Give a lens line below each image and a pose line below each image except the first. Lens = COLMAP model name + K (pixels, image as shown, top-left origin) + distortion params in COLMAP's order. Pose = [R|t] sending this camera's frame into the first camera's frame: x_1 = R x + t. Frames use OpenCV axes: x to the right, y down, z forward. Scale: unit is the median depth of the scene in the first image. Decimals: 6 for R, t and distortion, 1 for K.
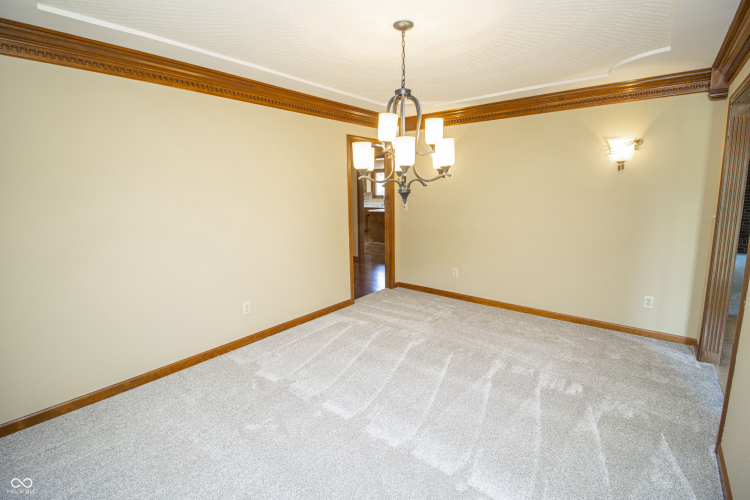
lens RADIAL K [[352.3, 0, 378.2], [0, 352.3, 249.1], [0, 0, 1]] dist [-0.005682, -0.009897]
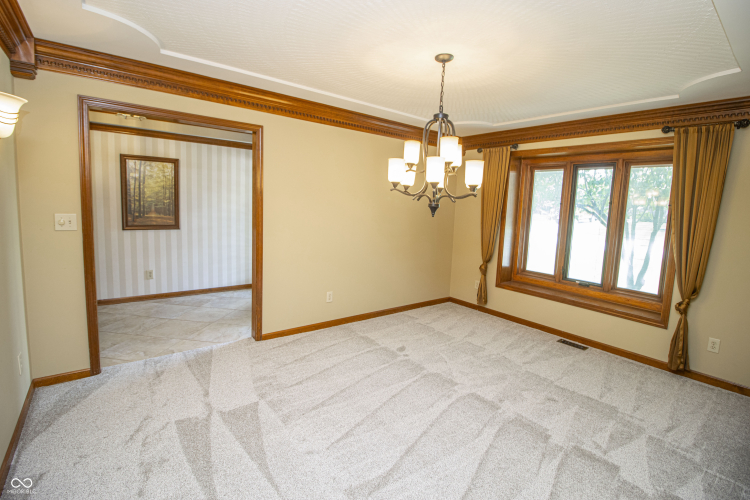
lens RADIAL K [[352.3, 0, 373.9], [0, 352.3, 242.5], [0, 0, 1]] dist [-0.005682, -0.009897]
pose [[0.973927, 0.080576, -0.212071, 0.135530], [-0.091750, 0.994837, -0.043373, 0.012526], [0.207481, 0.061700, 0.976291, -0.094861]]
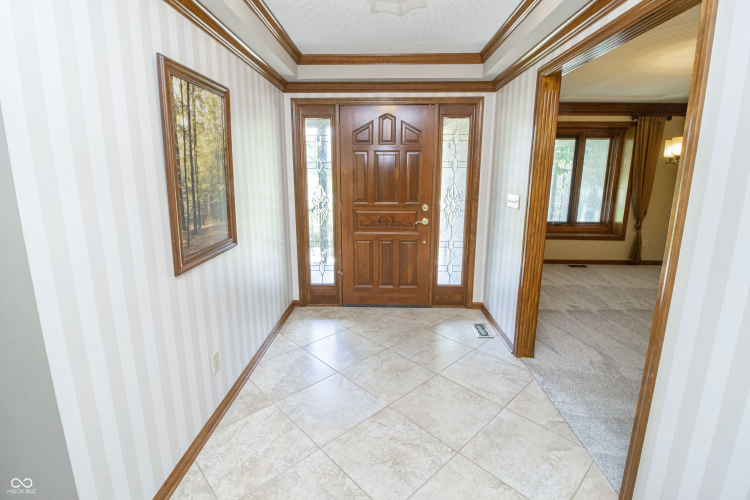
lens RADIAL K [[352.3, 0, 375.8], [0, 352.3, 242.7], [0, 0, 1]] dist [-0.005682, -0.009897]
pose [[0.789621, -0.106786, 0.604232, -0.819027], [0.085973, 0.994280, 0.063368, -0.039023], [-0.607543, 0.001911, 0.794285, 0.308272]]
